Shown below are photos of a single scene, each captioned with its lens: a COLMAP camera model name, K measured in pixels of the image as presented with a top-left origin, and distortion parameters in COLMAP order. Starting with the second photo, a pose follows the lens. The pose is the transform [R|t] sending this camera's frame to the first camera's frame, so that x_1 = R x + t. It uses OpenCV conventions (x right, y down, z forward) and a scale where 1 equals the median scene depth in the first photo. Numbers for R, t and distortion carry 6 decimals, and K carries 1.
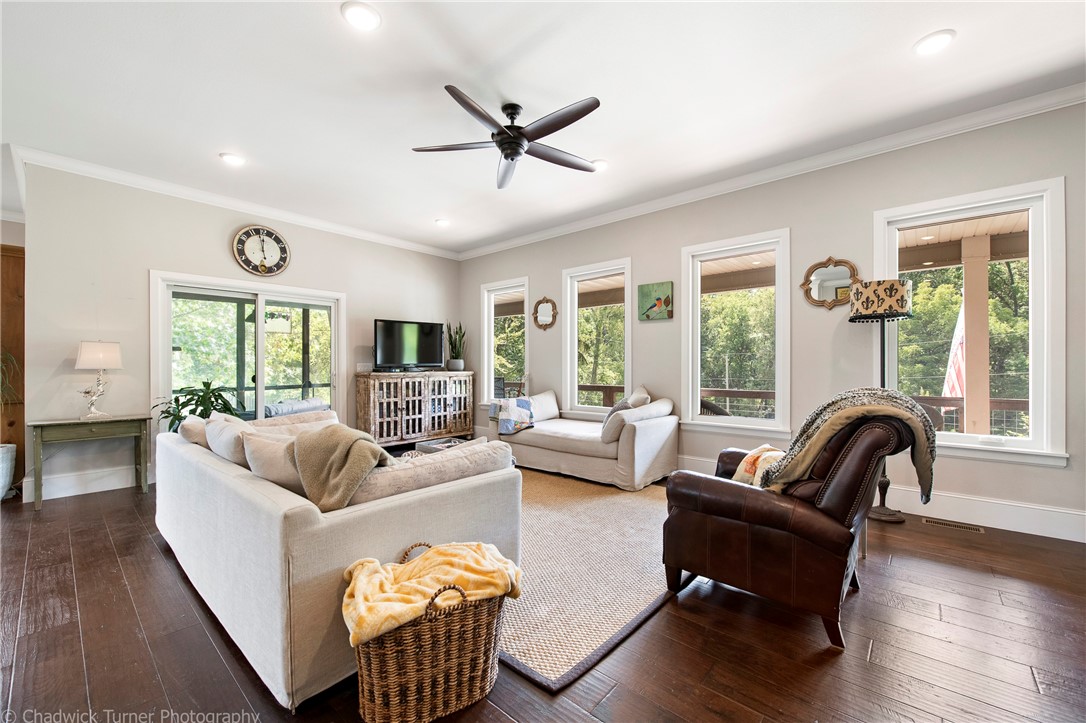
lens RADIAL K [[429.8, 0, 538.6], [0, 429.8, 364.8], [0, 0, 1]] dist [-0.001694, -0.001805]
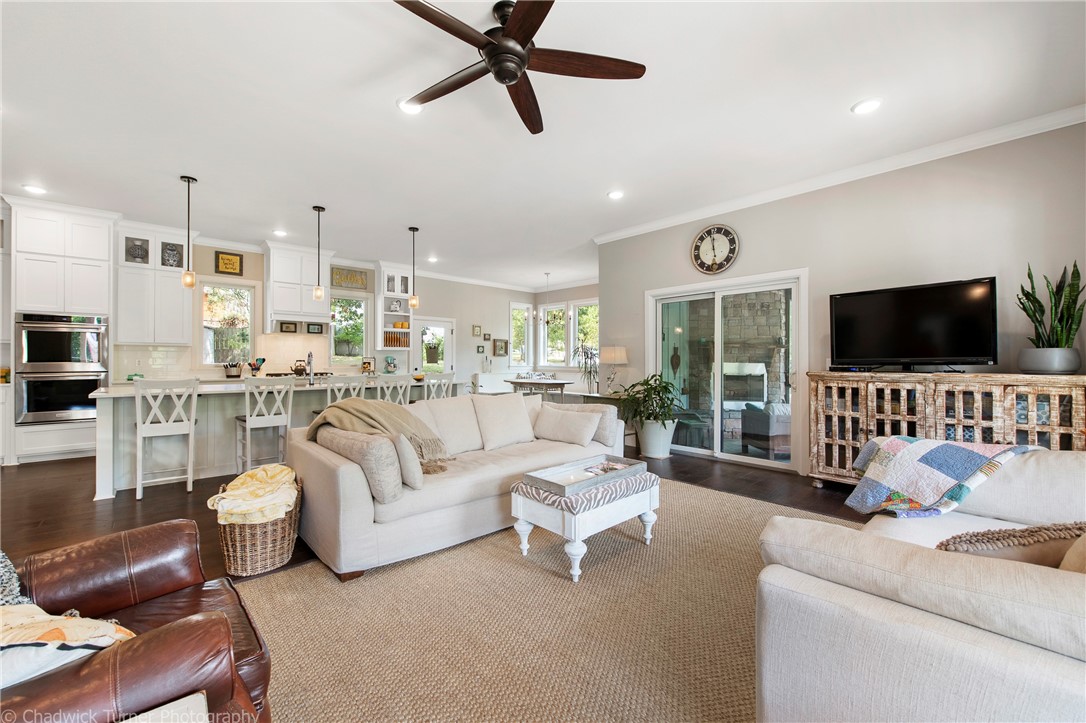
lens RADIAL K [[429.8, 0, 553.3], [0, 429.8, 359.1], [0, 0, 1]] dist [-0.001694, -0.001805]
pose [[-0.094102, -0.004068, -0.995554, 0.405043], [0.002841, 0.999986, -0.004355, -0.000442], [0.995558, -0.003238, -0.094090, 0.703776]]
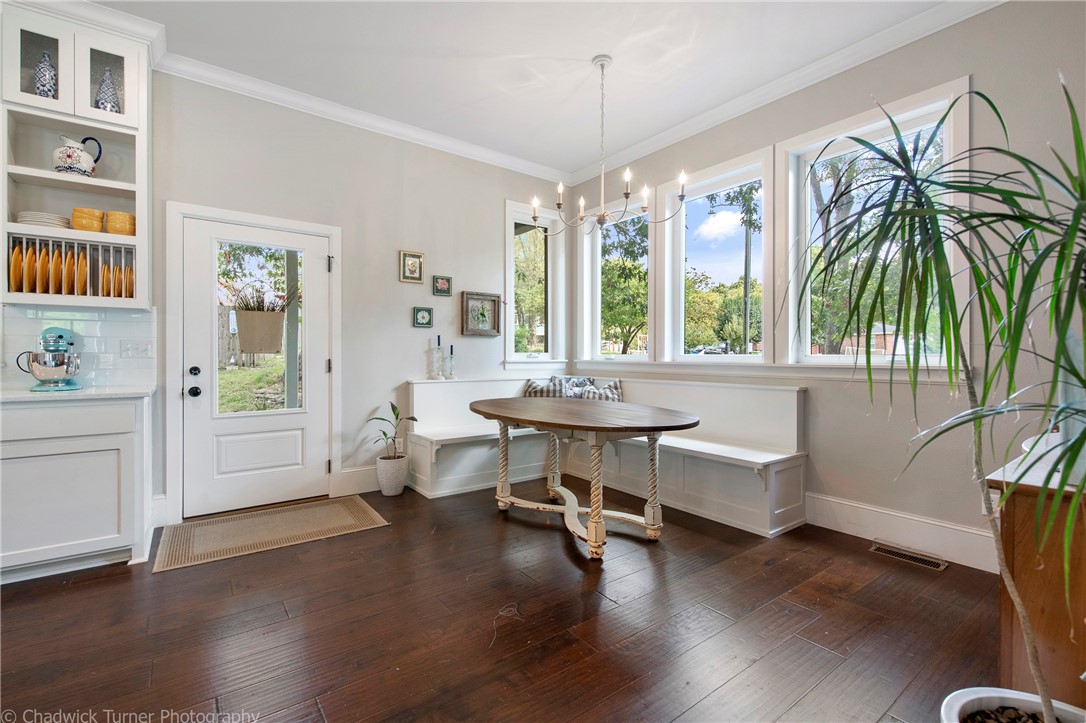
lens RADIAL K [[478.0, 0, 551.8], [0, 478.0, 357.7], [0, 0, 1]] dist [-0.002648, -0.001283]
pose [[-0.198584, -0.001562, -0.980083, -0.741837], [0.006967, 0.999971, -0.003005, 0.018320], [0.980059, -0.007425, -0.198567, 0.568922]]
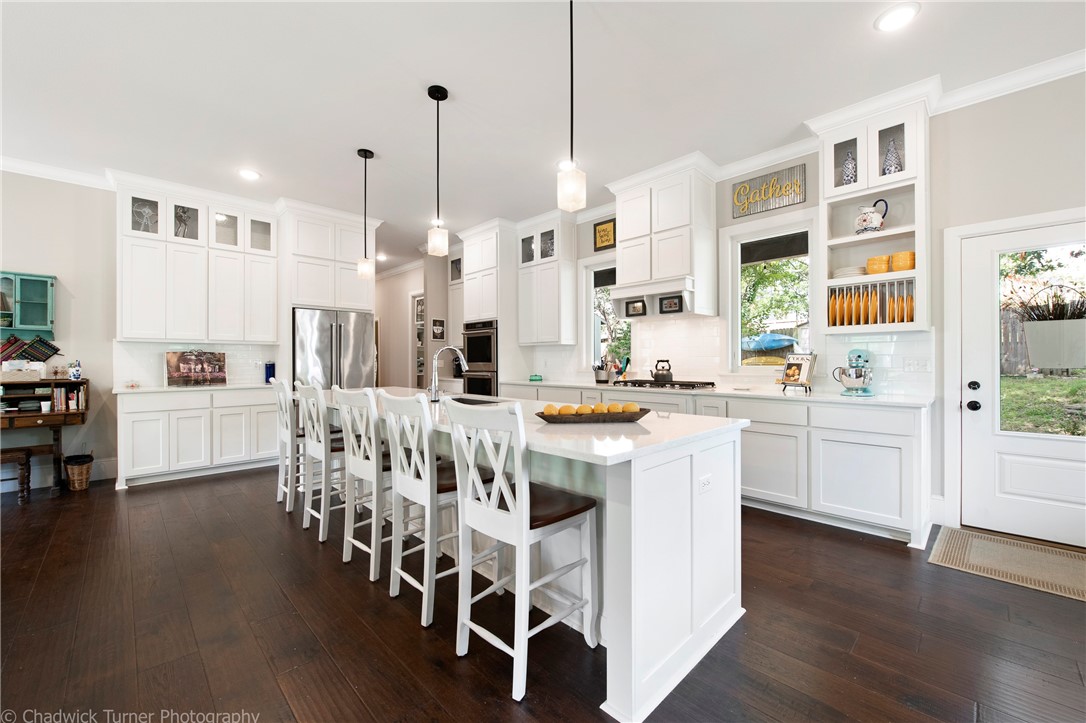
lens RADIAL K [[429.8, 0, 534.5], [0, 429.8, 361.8], [0, 0, 1]] dist [-0.001694, -0.001805]
pose [[-0.996092, -0.001551, 0.088313, -0.723094], [-0.002185, 0.999973, -0.007084, 0.004336], [-0.088299, -0.007250, -0.996068, 0.612240]]
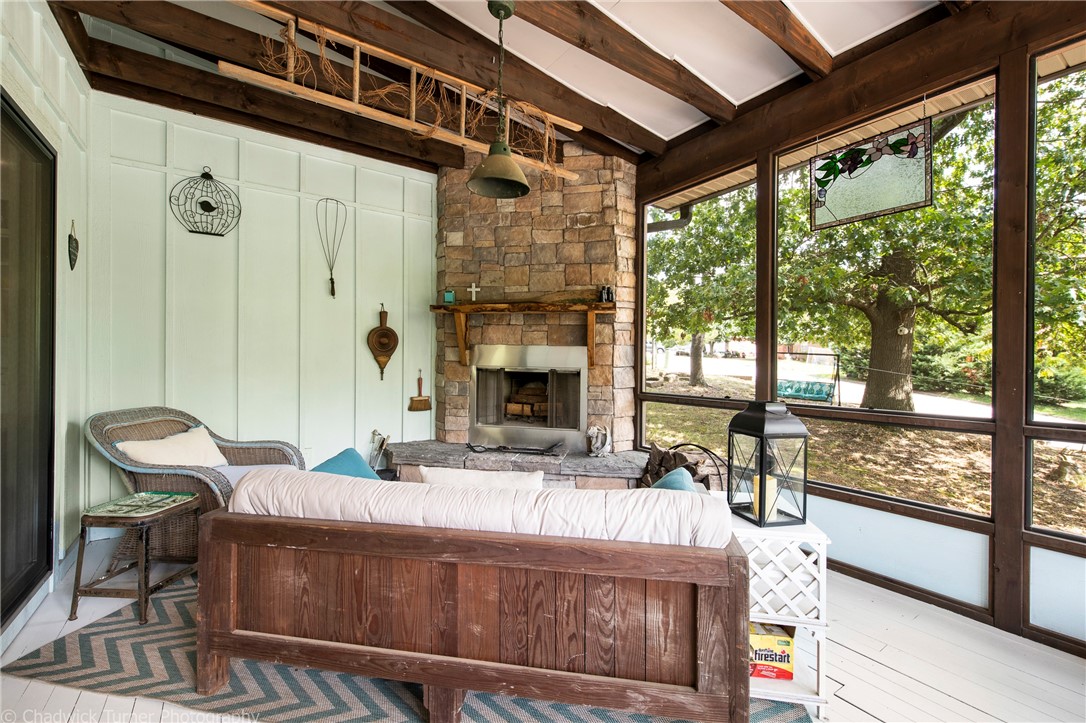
lens RADIAL K [[457.1, 0, 539.6], [0, 457.1, 360.8], [0, 0, 1]] dist [-0.001117, -0.000291]
pose [[-0.248766, -0.003386, -0.968558, -0.455499], [-0.001711, 0.999994, -0.003057, 0.036259], [0.968562, 0.000896, -0.248770, 1.428490]]
